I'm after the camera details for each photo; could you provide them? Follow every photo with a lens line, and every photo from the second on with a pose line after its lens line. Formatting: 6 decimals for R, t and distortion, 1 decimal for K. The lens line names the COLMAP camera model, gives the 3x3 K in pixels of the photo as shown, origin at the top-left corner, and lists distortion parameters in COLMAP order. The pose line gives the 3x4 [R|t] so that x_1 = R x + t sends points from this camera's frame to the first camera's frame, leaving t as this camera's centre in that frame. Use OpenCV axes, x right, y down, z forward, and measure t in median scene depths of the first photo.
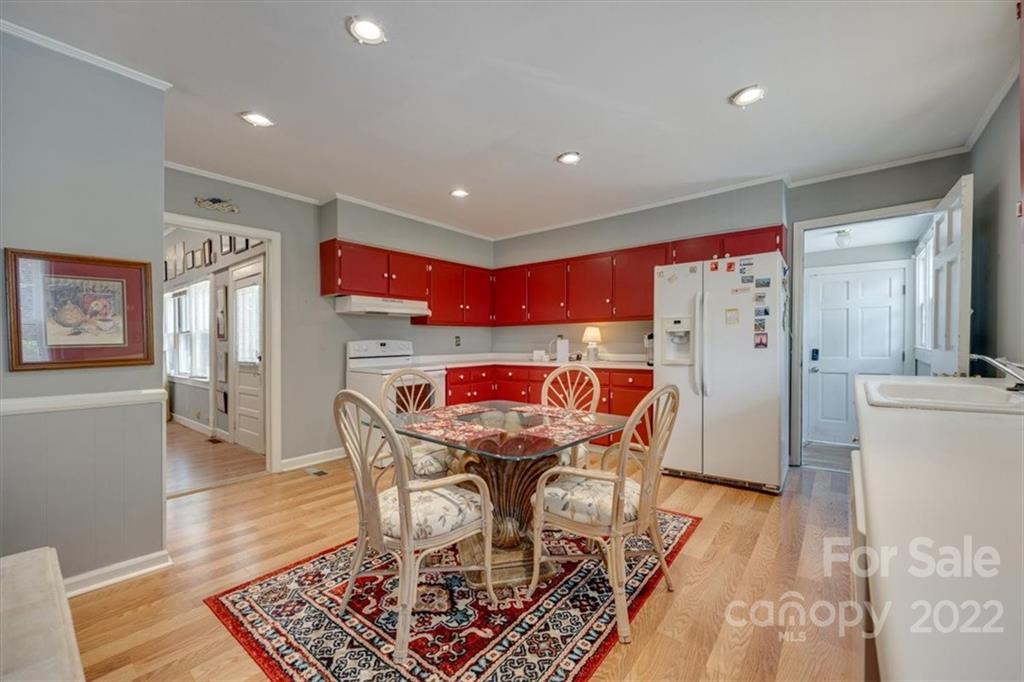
lens RADIAL K [[415.0, 0, 517.0], [0, 415.0, 344.0], [0, 0, 1]] dist [-0.002555, -0.000264]
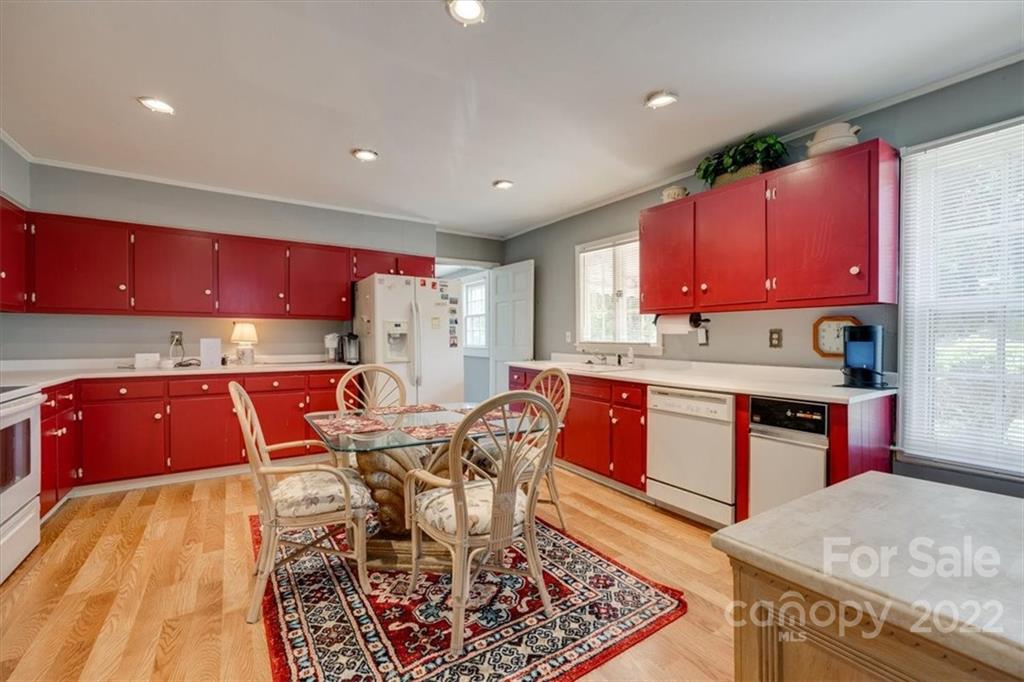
lens RADIAL K [[429.3, 0, 510.8], [0, 429.3, 344.0], [0, 0, 1]] dist [-0.001955, 0.000217]
pose [[0.314698, -0.000994, 0.949191, -0.732454], [-0.001537, 0.999998, 0.001557, -0.003553], [-0.949191, -0.001949, 0.314696, 0.358602]]
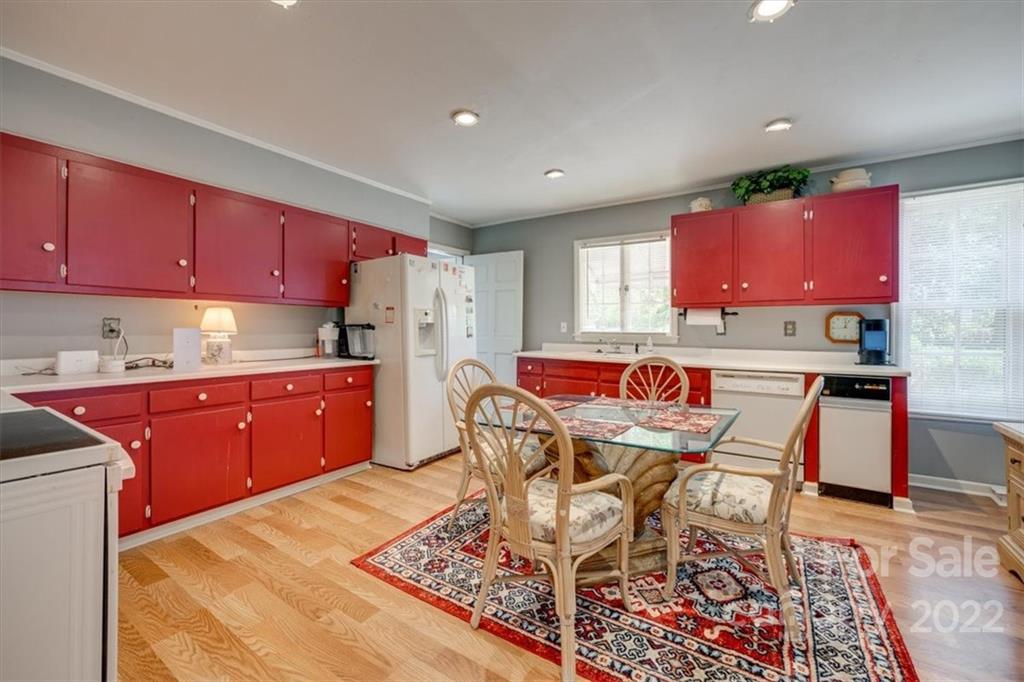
lens RADIAL K [[416.0, 0, 509.9], [0, 416.0, 331.5], [0, 0, 1]] dist [-0.001210, -0.000033]
pose [[-0.087311, 0.007270, 0.996155, -0.737018], [0.002739, 0.999971, -0.007057, -0.001572], [-0.996177, 0.002112, -0.087329, 0.989103]]
